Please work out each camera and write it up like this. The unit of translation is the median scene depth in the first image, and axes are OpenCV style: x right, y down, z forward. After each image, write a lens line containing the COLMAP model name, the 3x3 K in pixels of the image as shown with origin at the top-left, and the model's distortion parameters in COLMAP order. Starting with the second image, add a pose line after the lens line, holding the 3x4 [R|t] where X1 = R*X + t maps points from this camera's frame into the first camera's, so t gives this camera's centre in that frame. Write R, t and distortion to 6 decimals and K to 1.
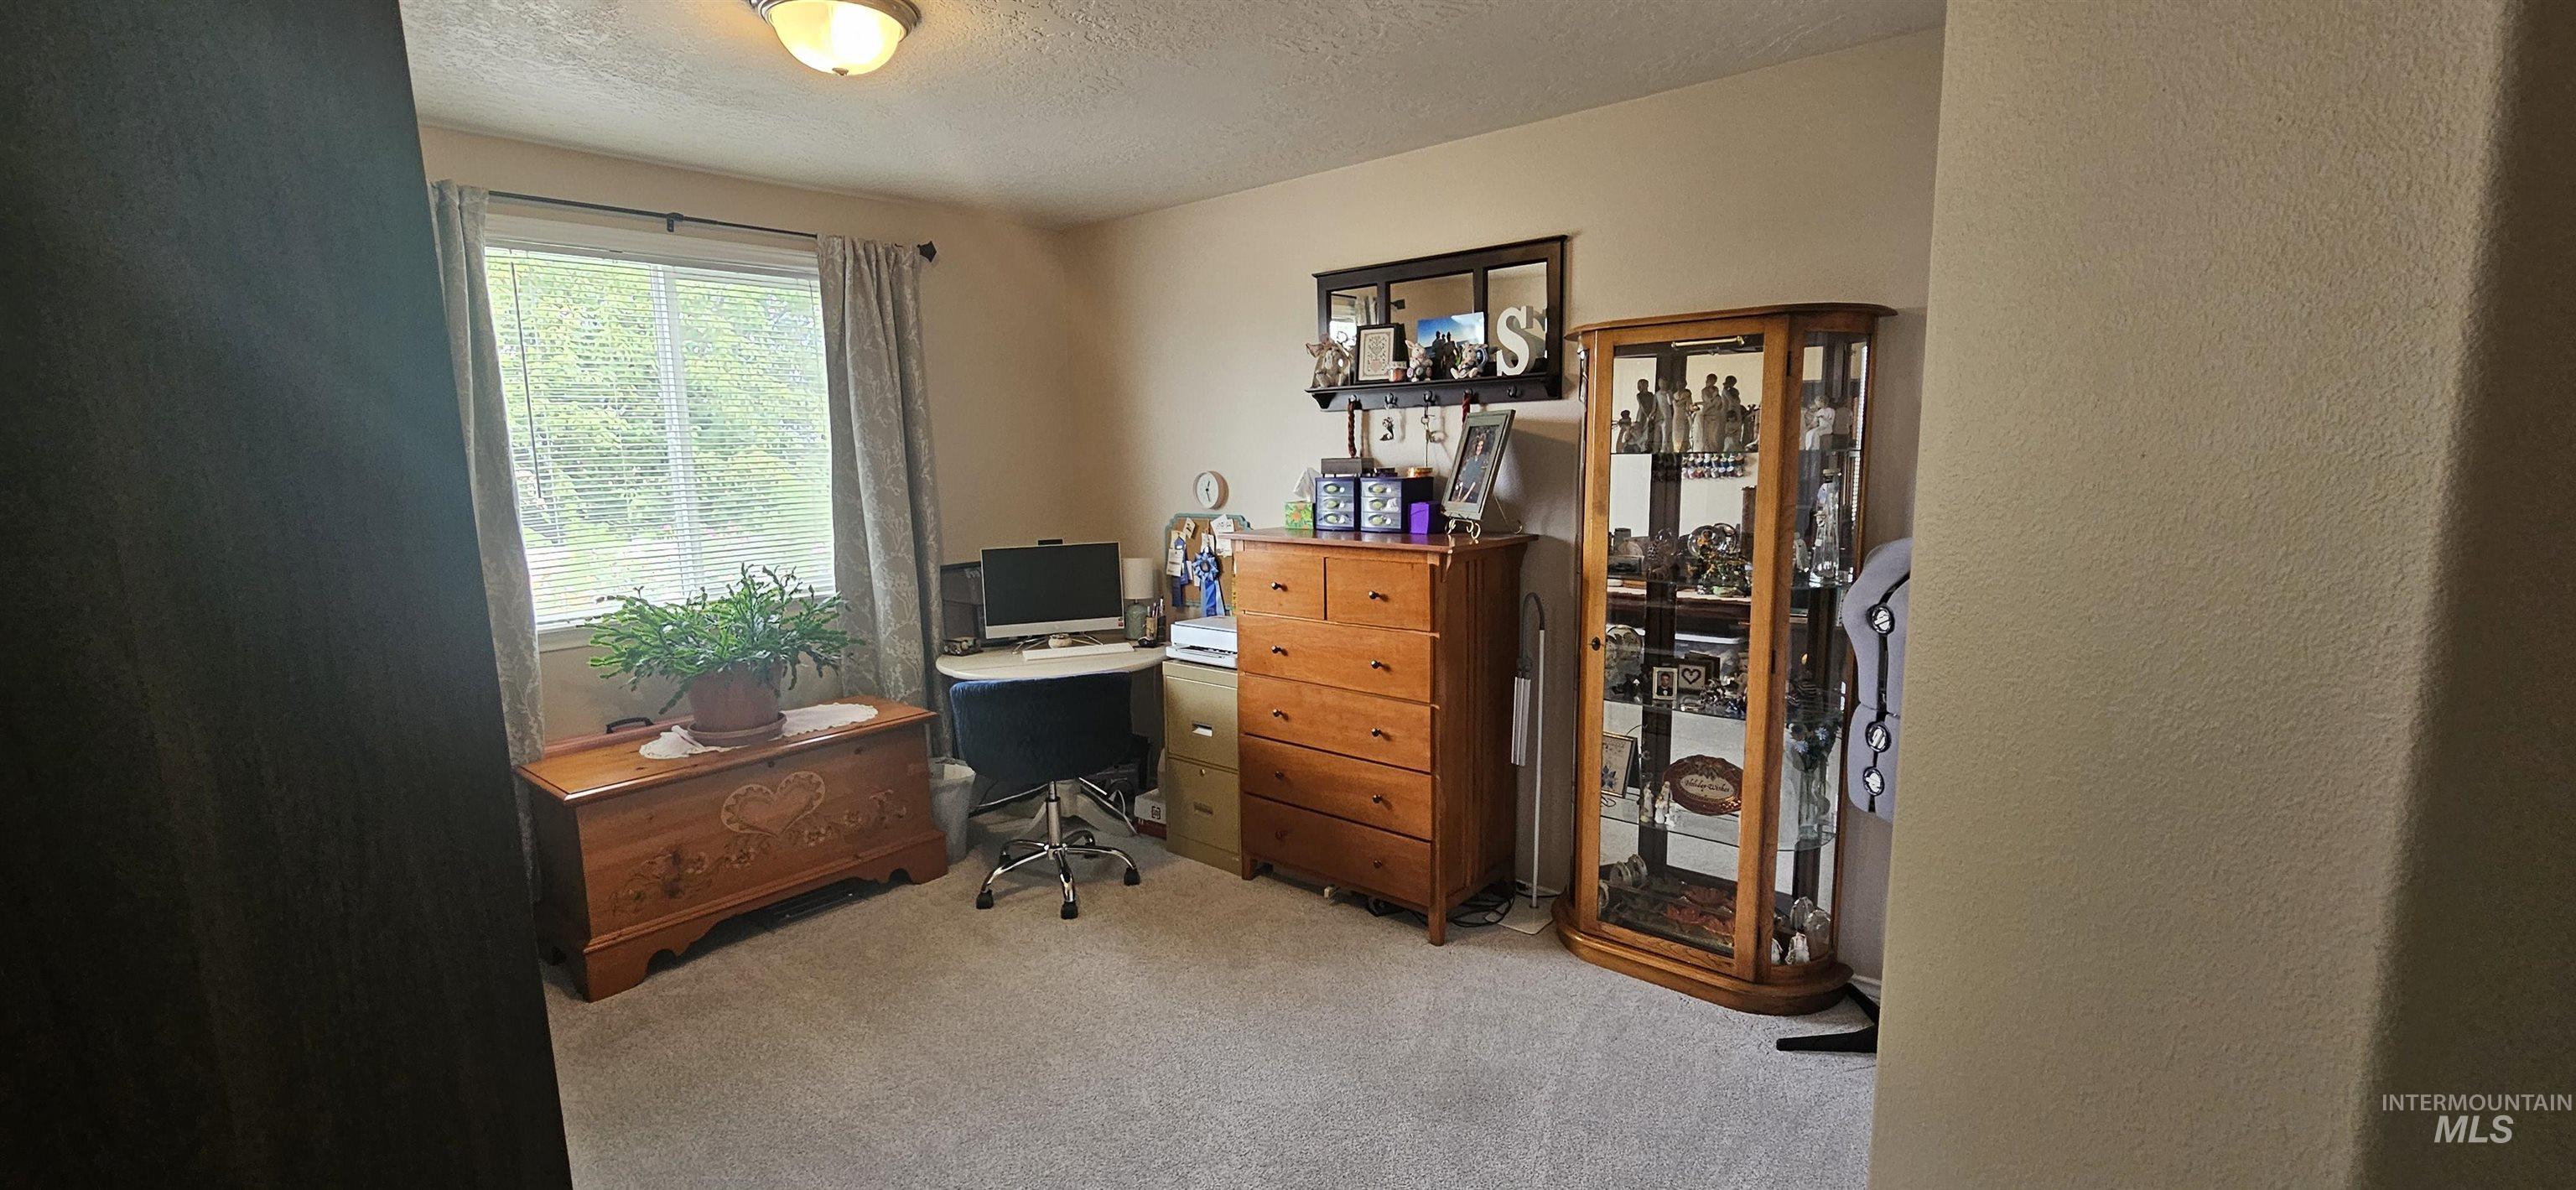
lens RADIAL K [[1064.2, 0, 1287.4], [0, 1064.2, 584.5], [0, 0, 1]] dist [-0.000659, -0.000806]
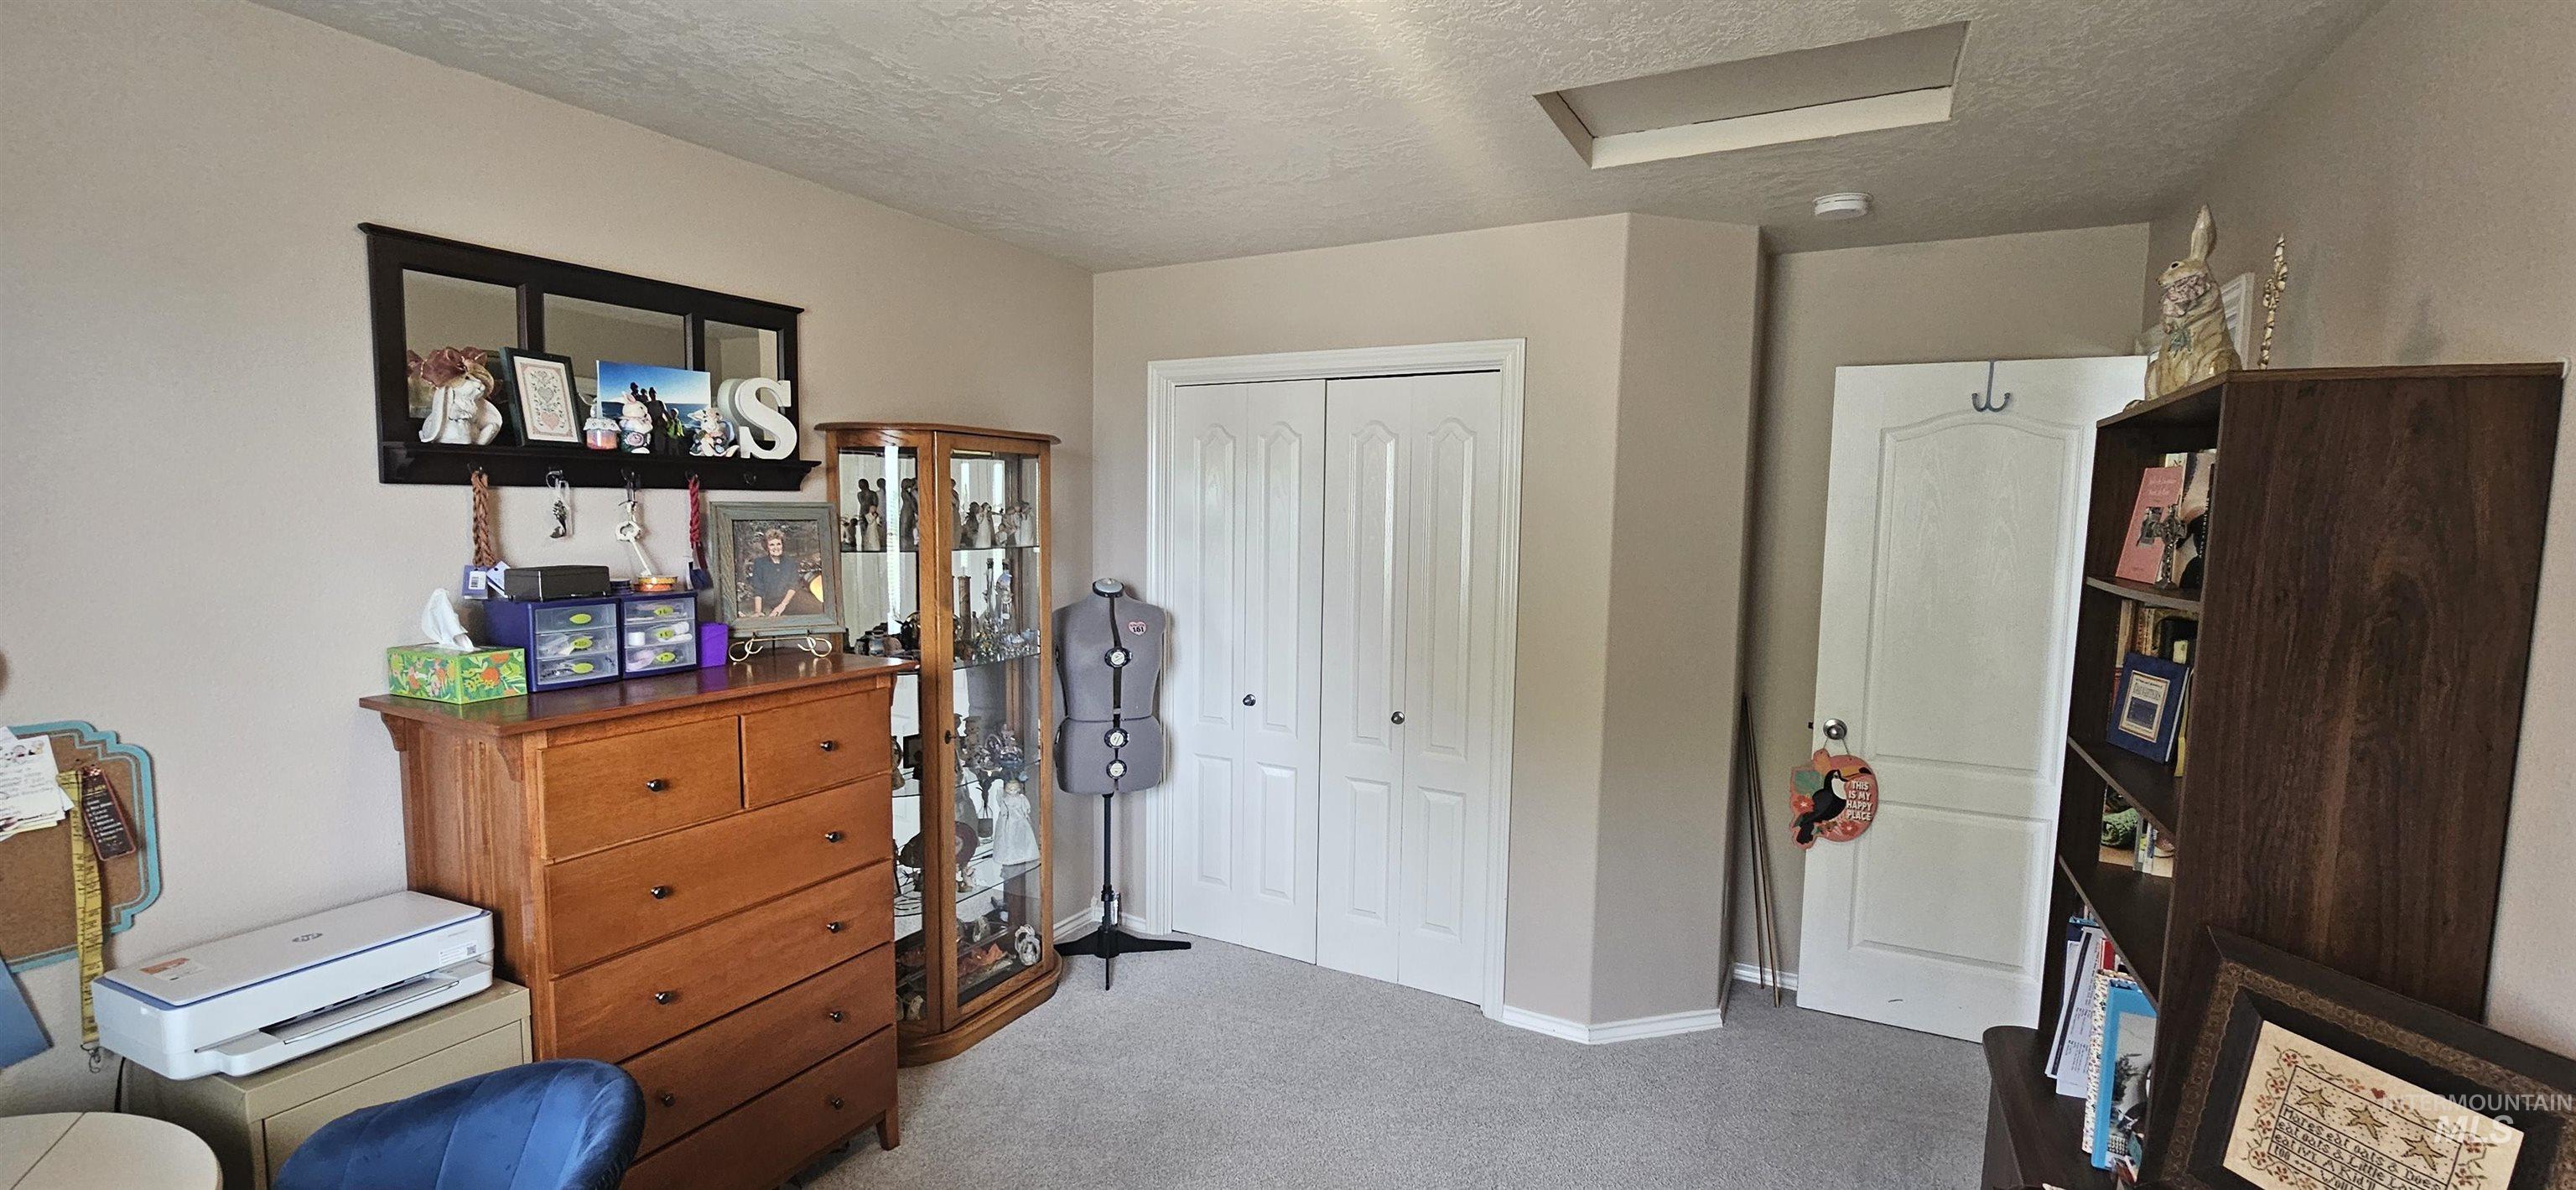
lens RADIAL K [[1064.2, 0, 1274.0], [0, 1064.2, 597.6], [0, 0, 1]] dist [-0.000659, -0.000806]
pose [[-0.222562, -0.067458, 0.972582, -0.672937], [0.119488, 0.988195, 0.095884, -0.120847], [-0.967569, 0.137552, -0.211874, 0.796767]]
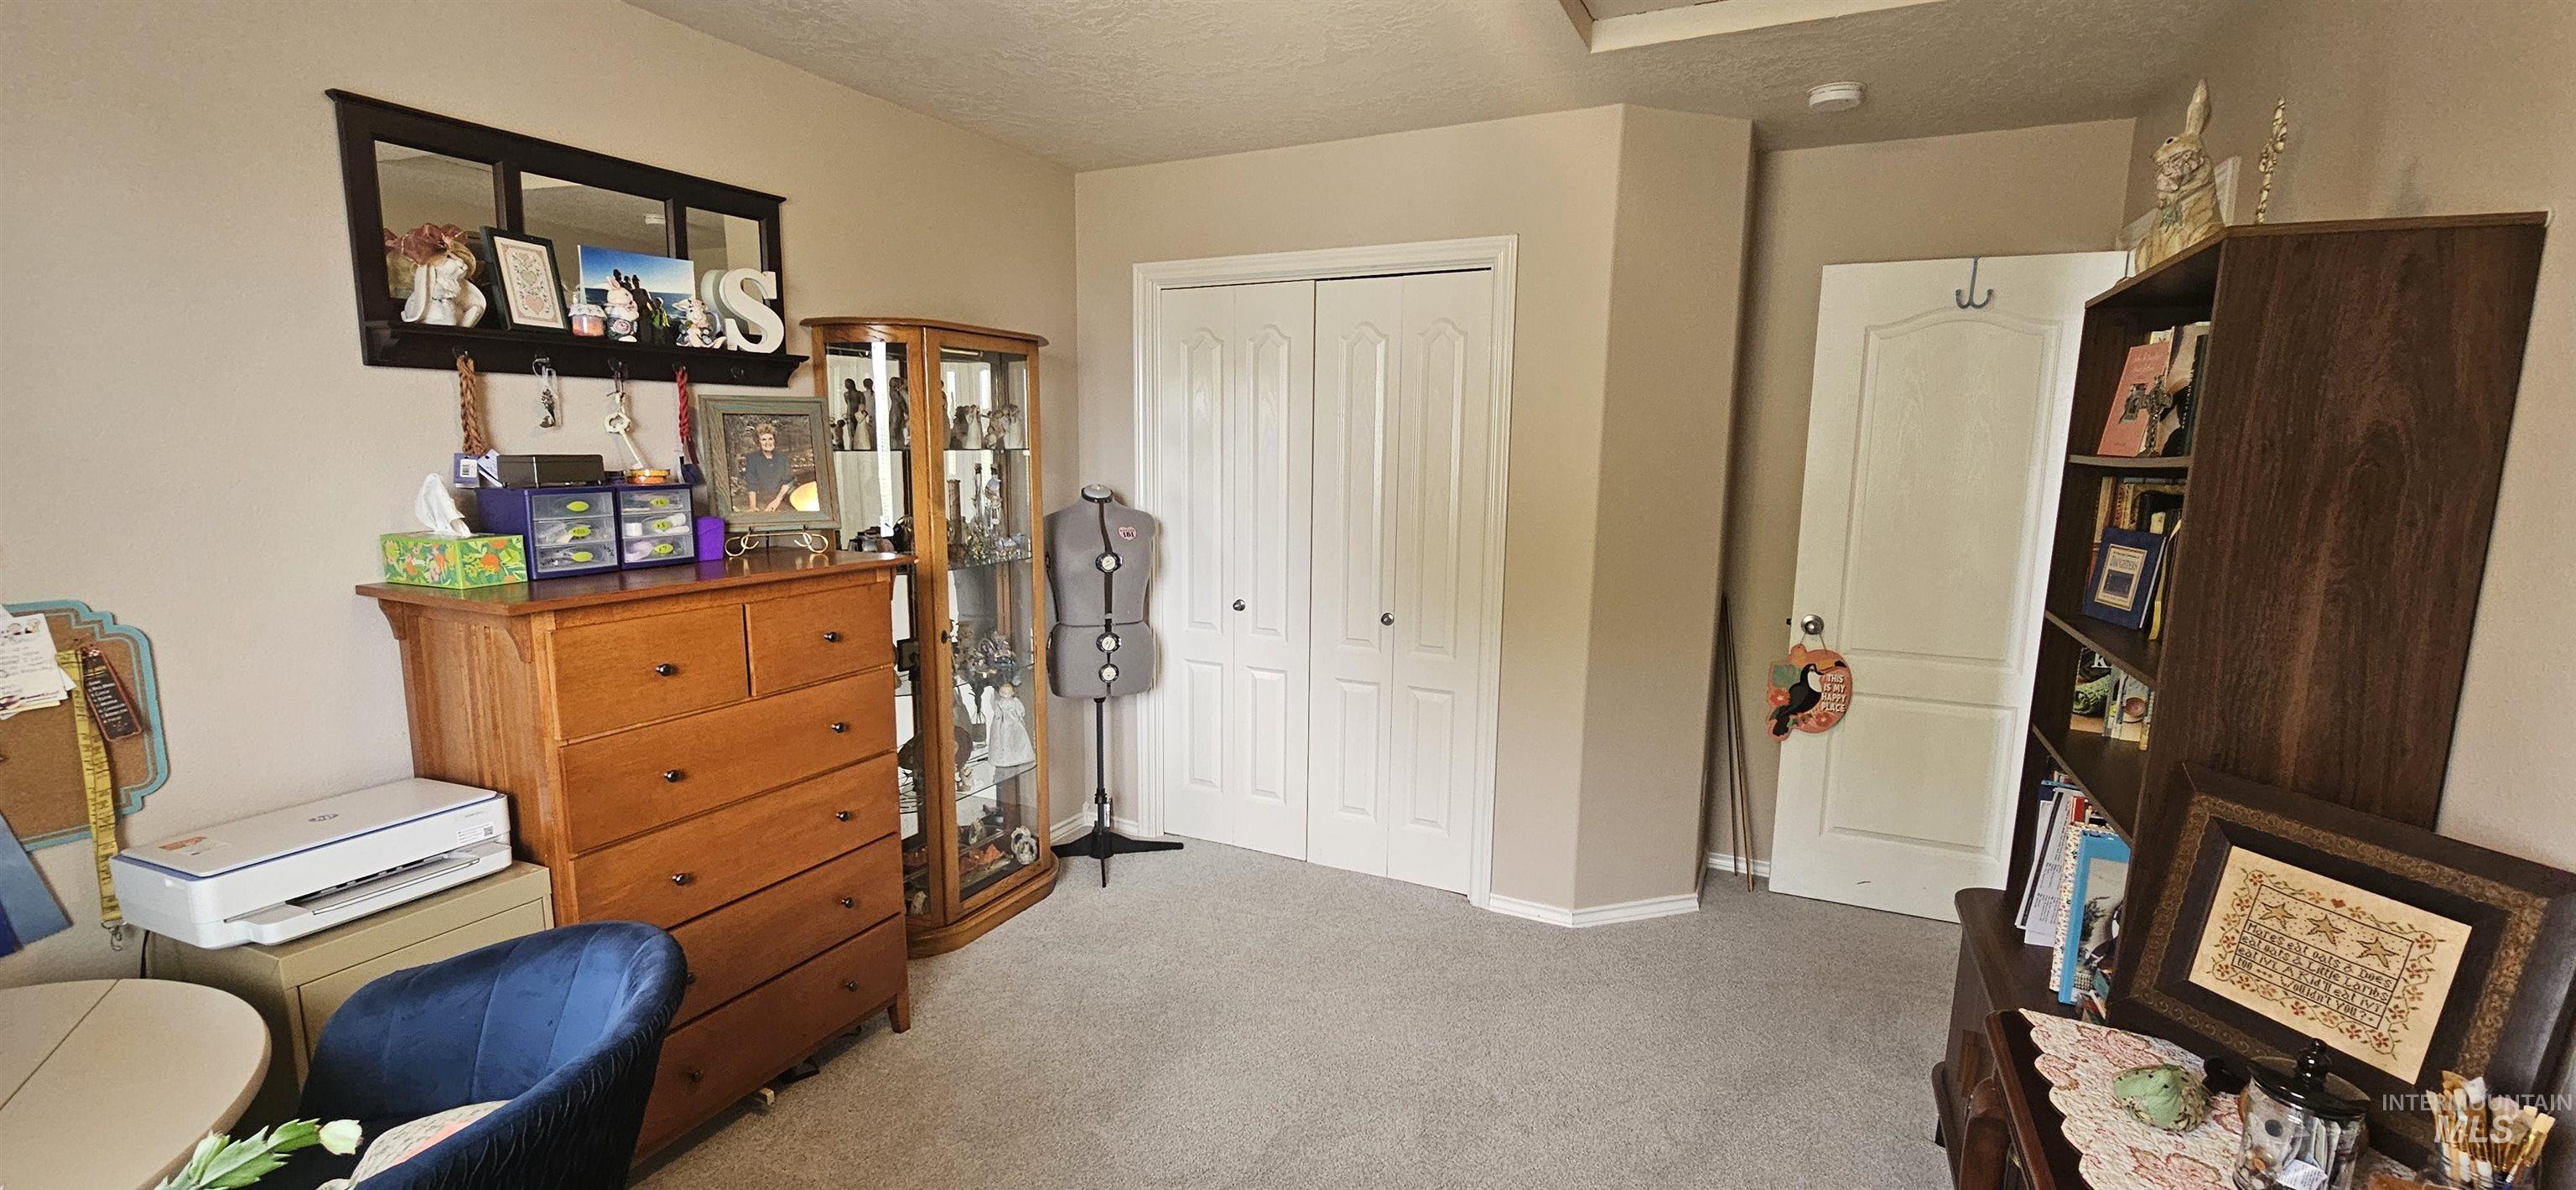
lens RADIAL K [[1064.2, 0, 1273.8], [0, 1064.2, 598.9], [0, 0, 1]] dist [-0.000659, -0.000806]
pose [[-0.253061, -0.126456, 0.959150, -0.676485], [0.123094, 0.979154, 0.161570, -0.093974], [-0.959587, 0.158953, -0.232220, 0.825362]]
